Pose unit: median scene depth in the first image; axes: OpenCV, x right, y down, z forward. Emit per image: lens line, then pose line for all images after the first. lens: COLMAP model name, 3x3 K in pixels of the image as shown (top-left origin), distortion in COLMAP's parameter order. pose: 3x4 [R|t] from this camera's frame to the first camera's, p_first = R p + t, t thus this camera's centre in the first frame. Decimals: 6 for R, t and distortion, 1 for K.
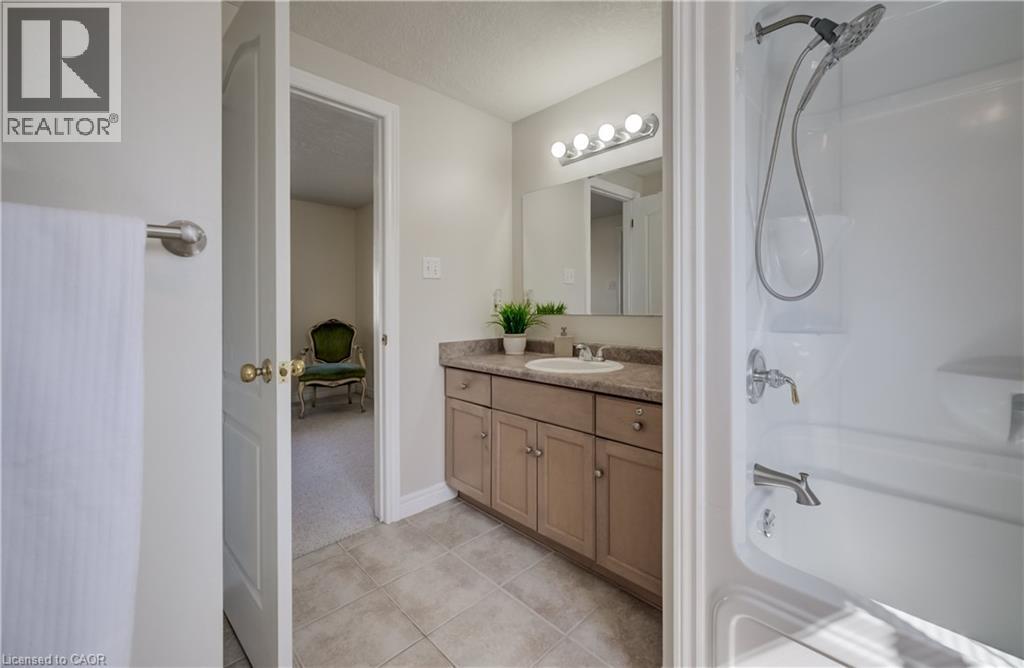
lens RADIAL K [[404.5, 0, 528.2], [0, 404.5, 306.2], [0, 0, 1]] dist [-0.000282, 0.000263]
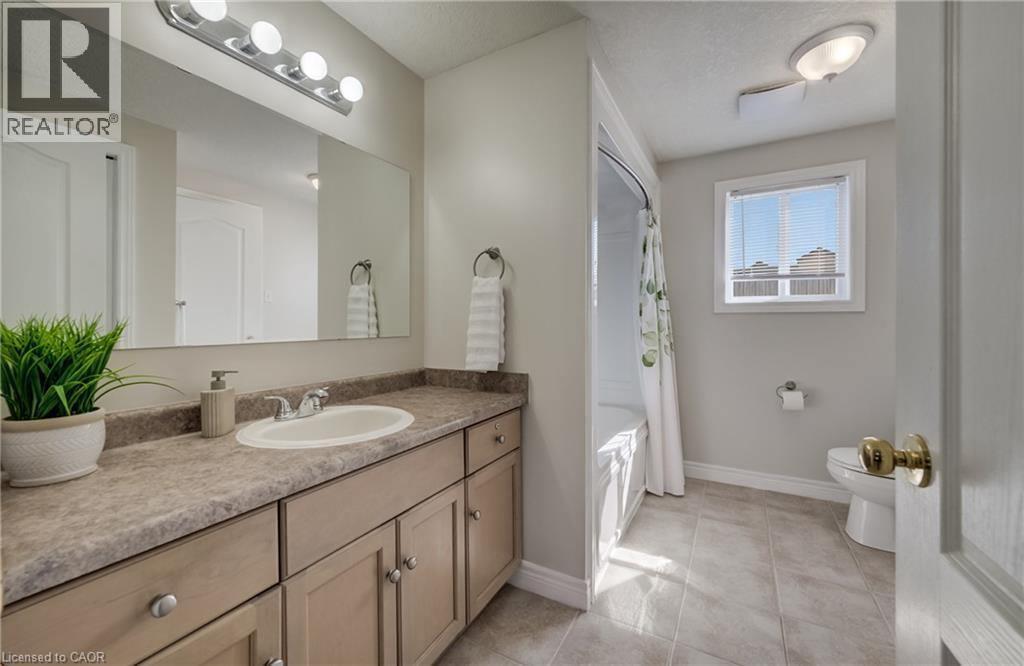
lens RADIAL K [[402.4, 0, 517.2], [0, 402.4, 326.6], [0, 0, 1]] dist [0.001864, 0.000251]
pose [[-0.266245, -0.003736, 0.963898, -0.884691], [0.003270, 0.999983, 0.004779, -0.003352], [-0.963900, 0.004425, -0.266228, 1.460264]]
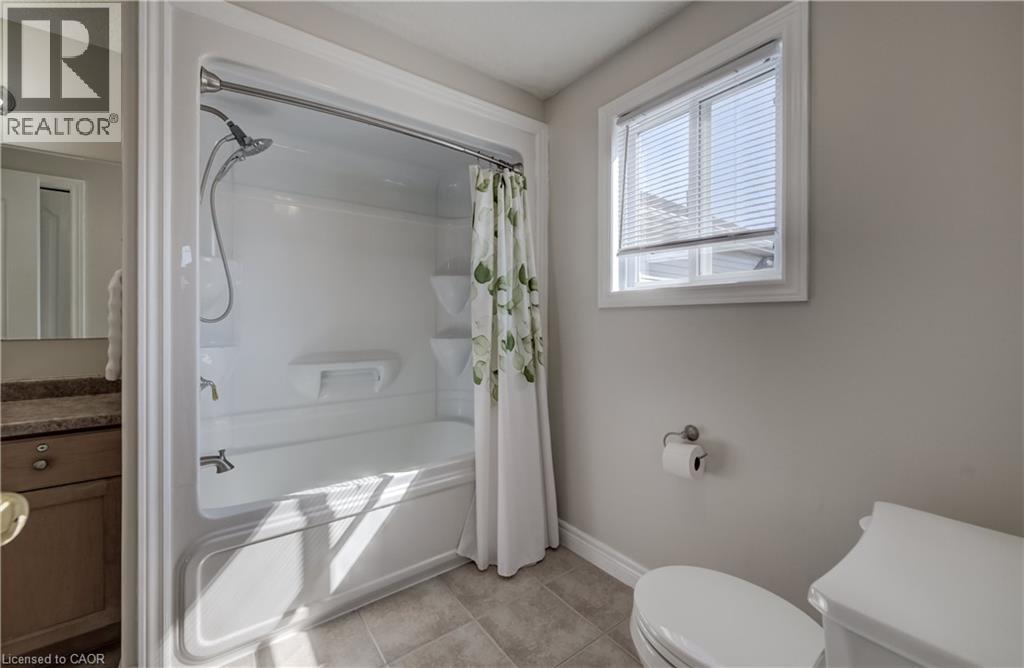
lens RADIAL K [[402.3, 0, 508.5], [0, 402.3, 322.4], [0, 0, 1]] dist [0.001555, 0.000619]
pose [[0.160114, -0.000378, 0.987098, -0.502359], [0.001394, 0.999999, 0.000156, -0.013934], [-0.987098, 0.001351, 0.160115, -0.168595]]
